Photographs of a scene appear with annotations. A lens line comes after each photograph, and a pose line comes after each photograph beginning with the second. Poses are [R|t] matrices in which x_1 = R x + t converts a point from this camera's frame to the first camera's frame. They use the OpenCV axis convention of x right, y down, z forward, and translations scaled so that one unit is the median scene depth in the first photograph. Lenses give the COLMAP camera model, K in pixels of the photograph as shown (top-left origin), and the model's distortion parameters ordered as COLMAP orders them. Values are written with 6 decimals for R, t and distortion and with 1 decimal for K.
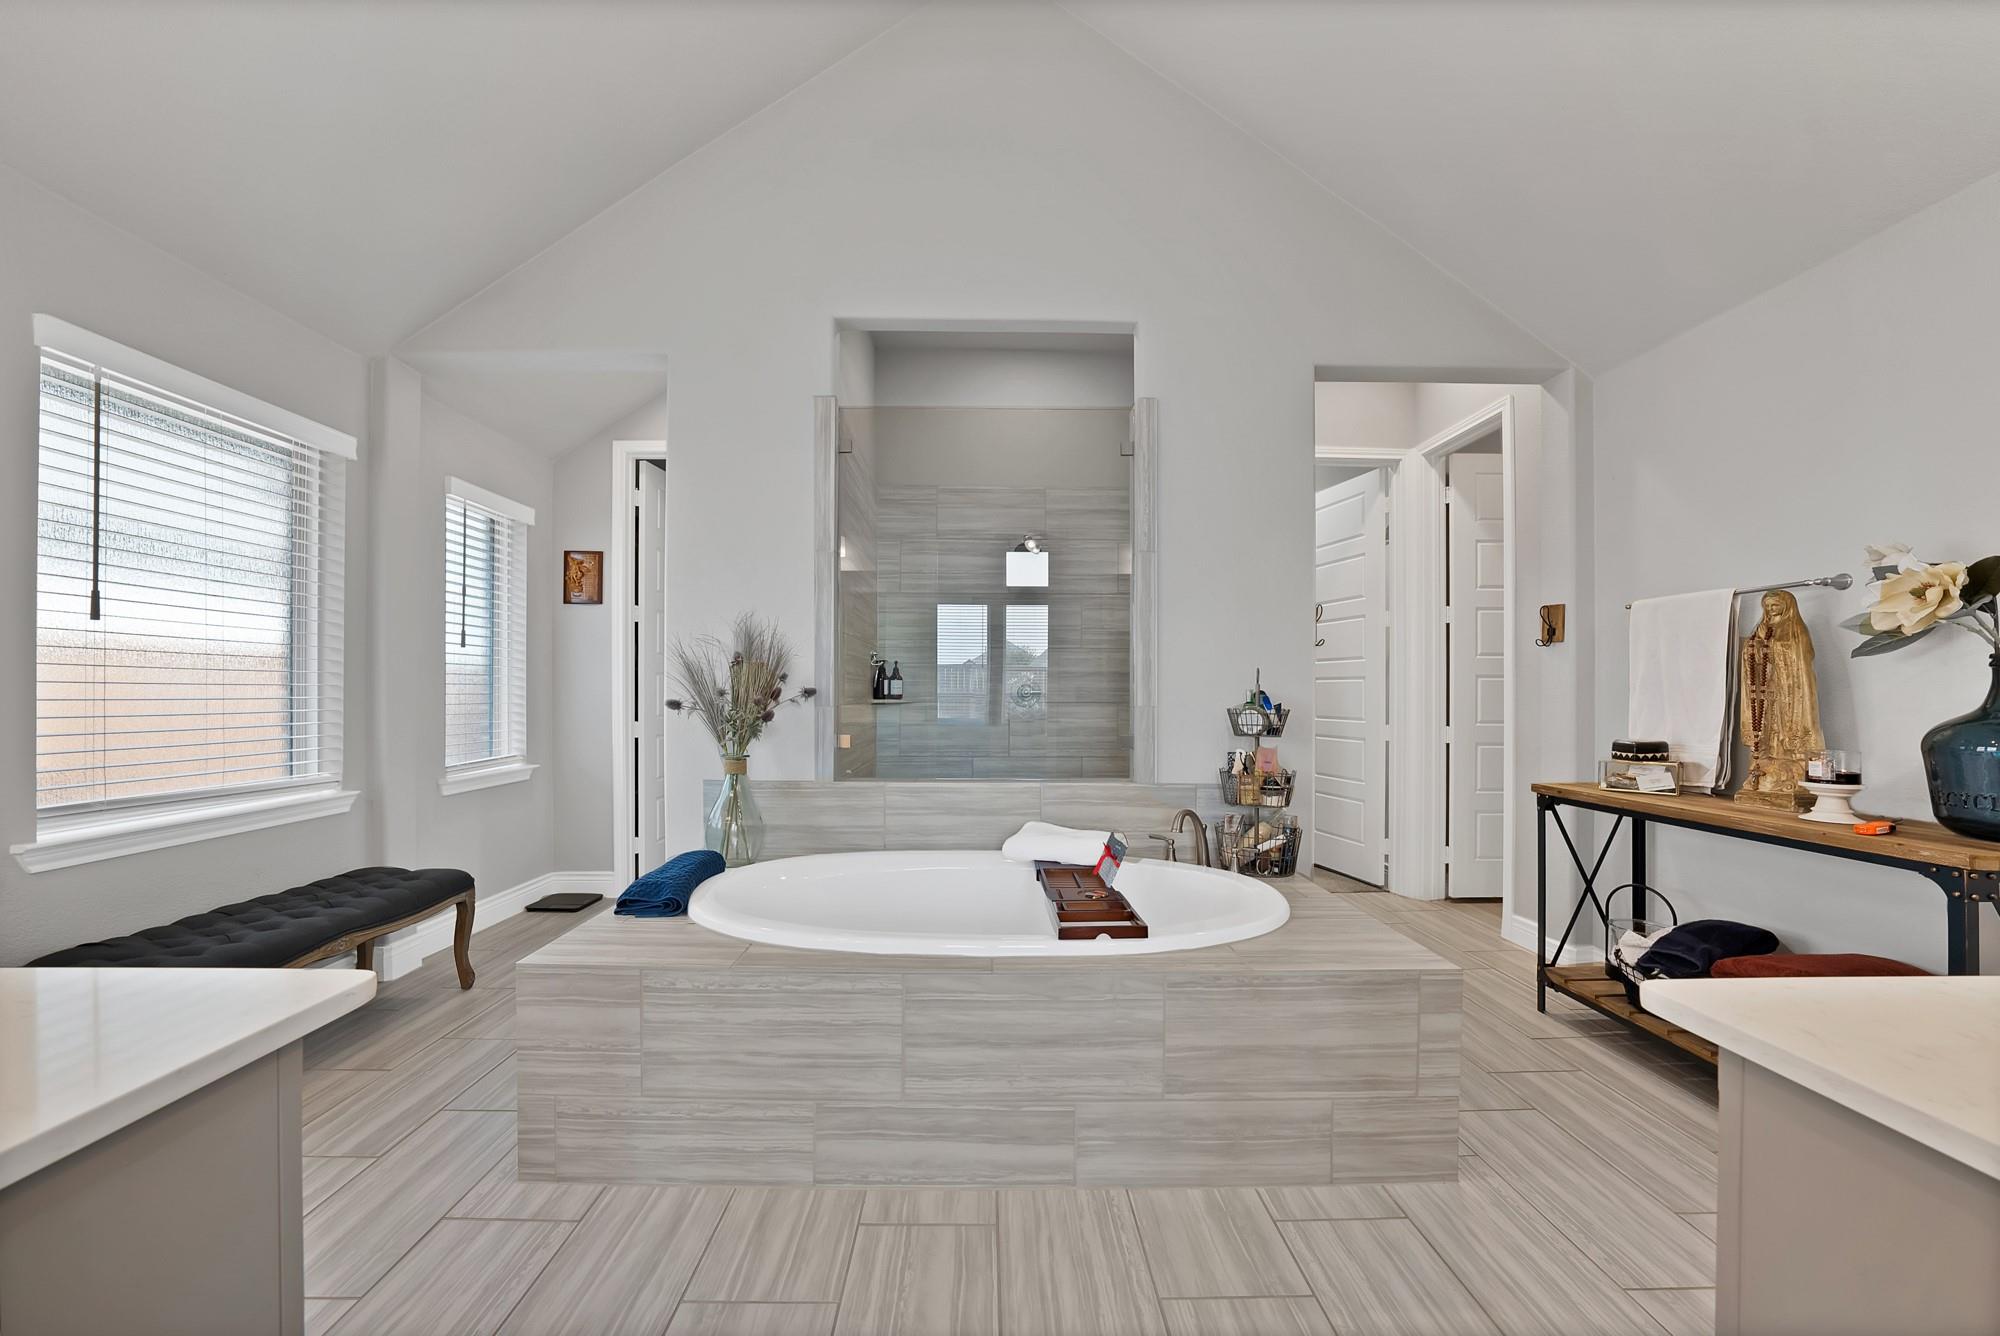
lens RADIAL K [[754.4, 0, 1008.6], [0, 754.4, 666.9], [0, 0, 1]] dist [-0.013604, -0.000030]
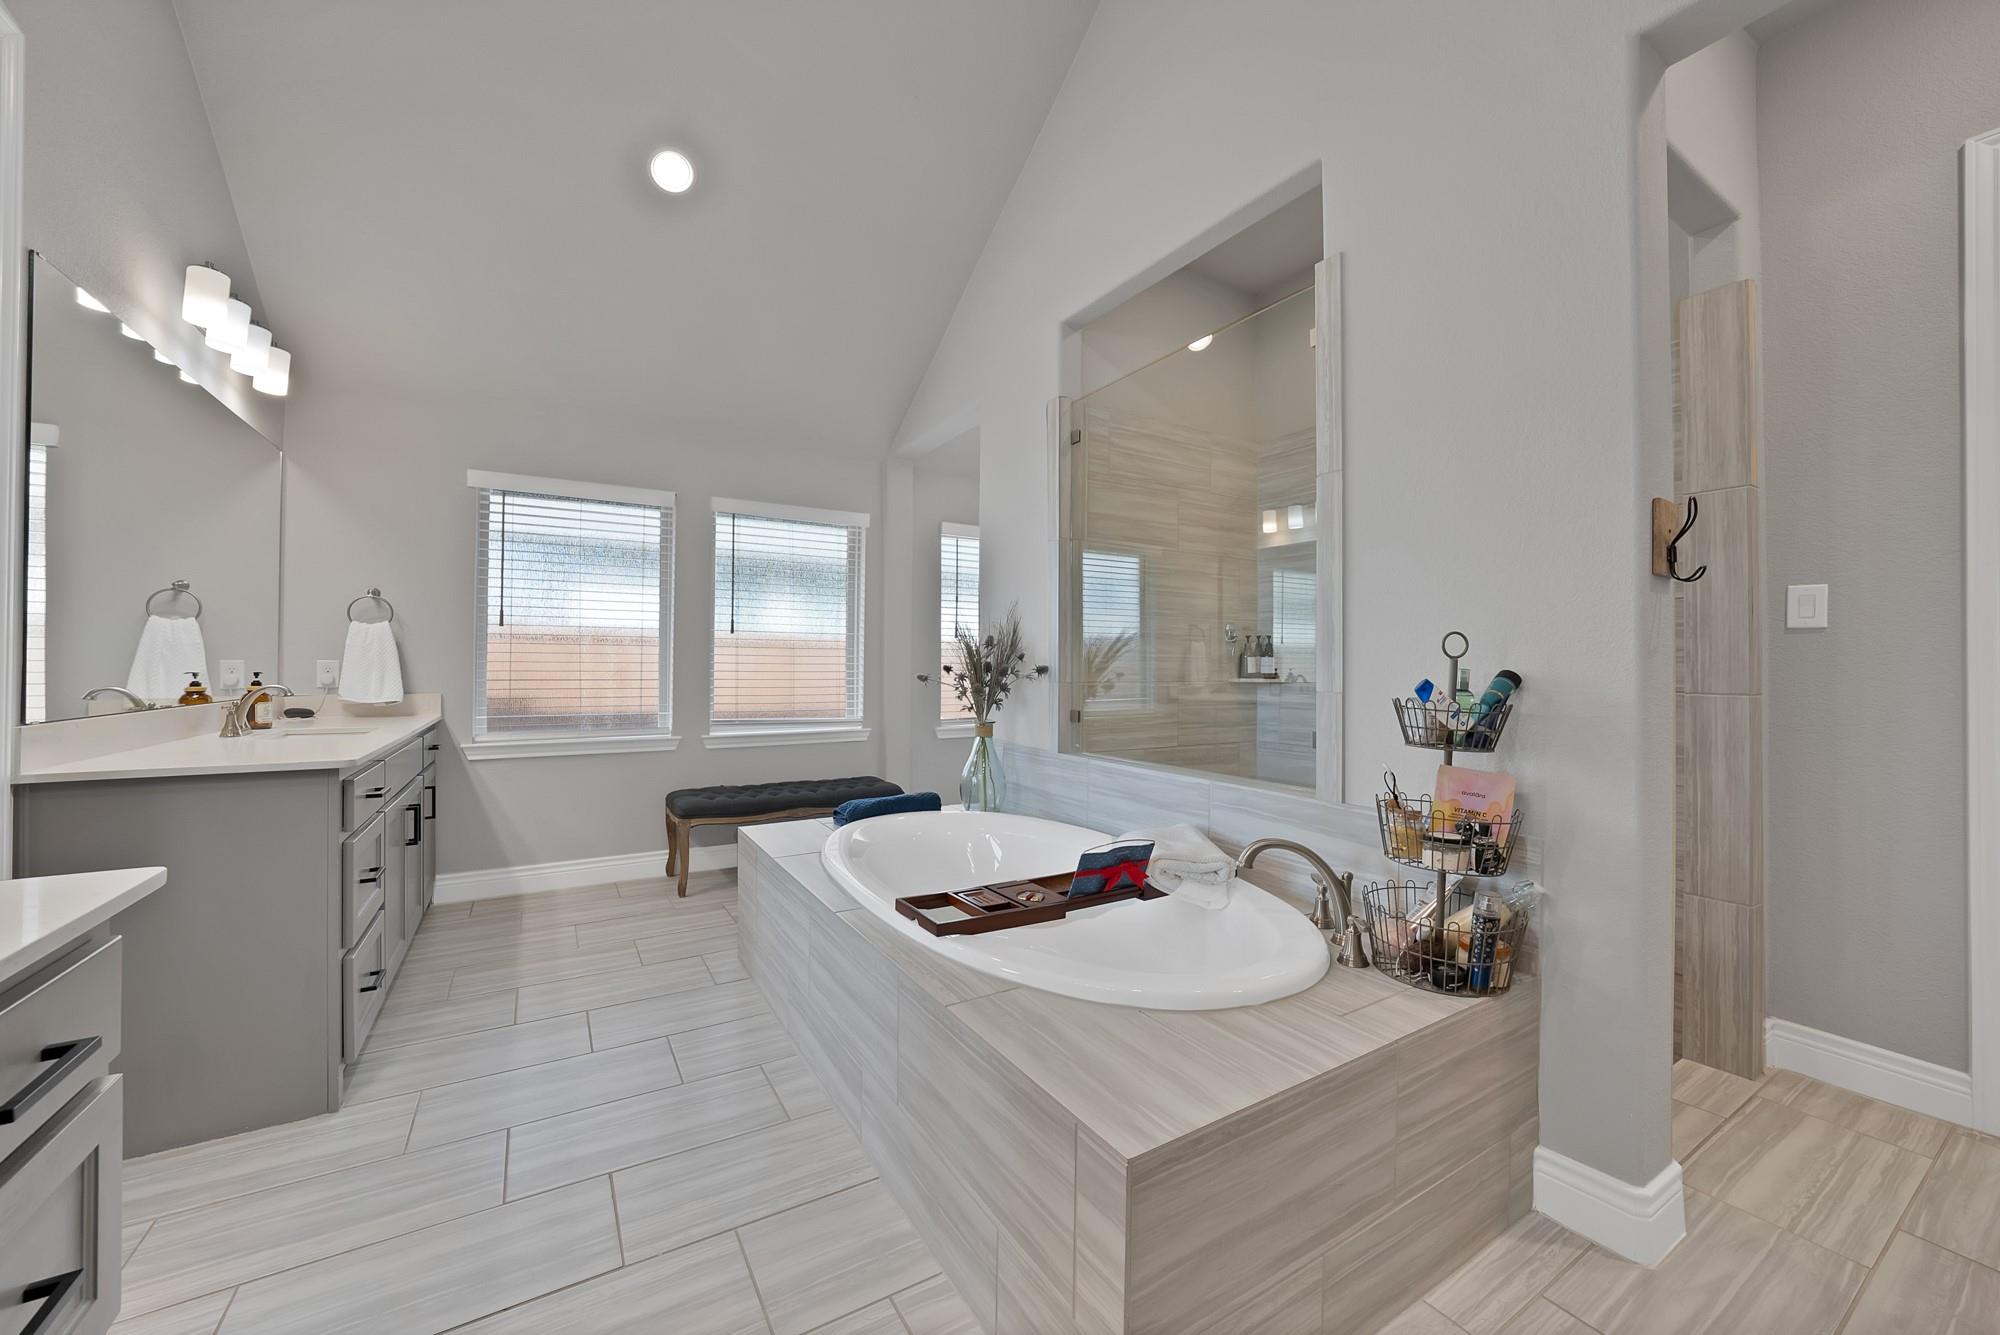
lens RADIAL K [[754.4, 0, 1008.6], [0, 754.4, 666.4], [0, 0, 1]] dist [-0.013604, -0.000030]
pose [[0.494053, -0.001687, -0.869430, 0.691345], [0.024054, 0.999642, 0.011729, 0.015548], [0.869099, -0.026708, 0.493916, 0.429109]]
